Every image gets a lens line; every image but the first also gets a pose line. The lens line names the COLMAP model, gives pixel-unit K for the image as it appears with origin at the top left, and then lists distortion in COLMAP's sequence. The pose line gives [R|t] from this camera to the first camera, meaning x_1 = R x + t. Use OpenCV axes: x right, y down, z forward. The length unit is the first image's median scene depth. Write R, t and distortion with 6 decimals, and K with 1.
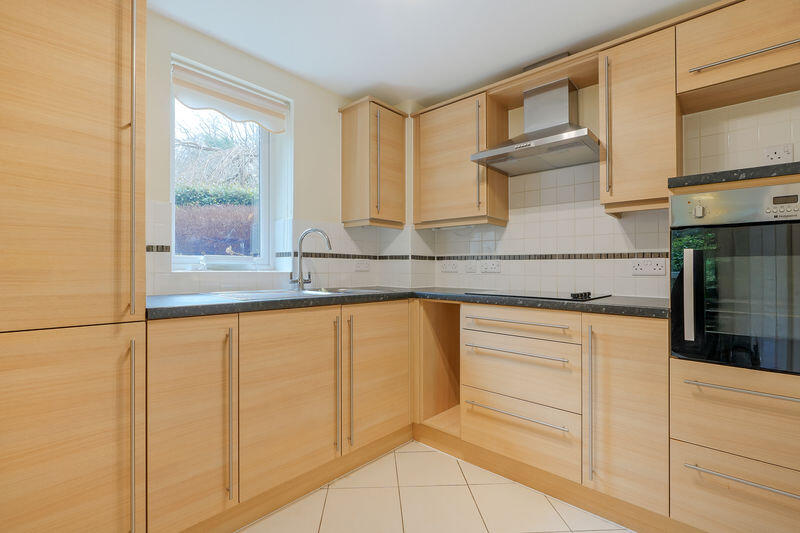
lens RADIAL K [[368.4, 0, 401.5], [0, 368.4, 269.1], [0, 0, 1]] dist [0.000990, 0.000306]
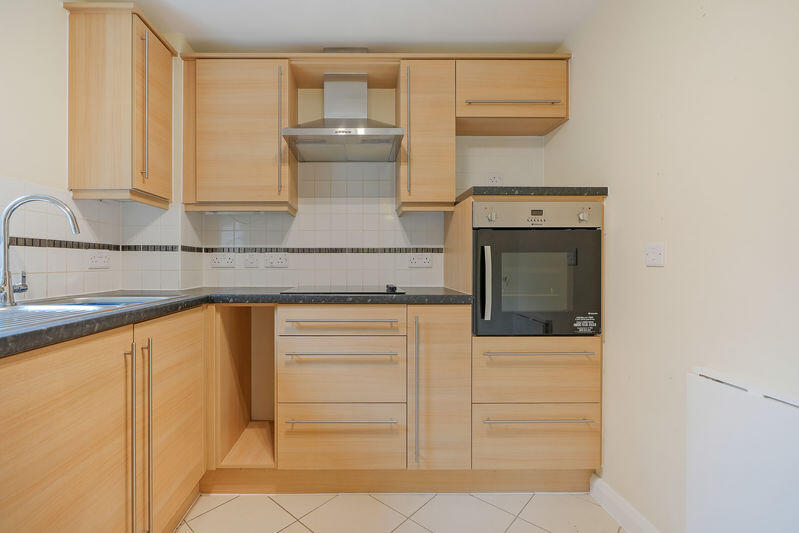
lens RADIAL K [[381.5, 0, 379.9], [0, 381.5, 263.1], [0, 0, 1]] dist [-0.002285, 0.000145]
pose [[0.740287, -0.008235, 0.672241, -0.235399], [0.006748, 0.999966, 0.004820, -0.004343], [-0.672257, 0.000968, 0.740317, 0.205323]]
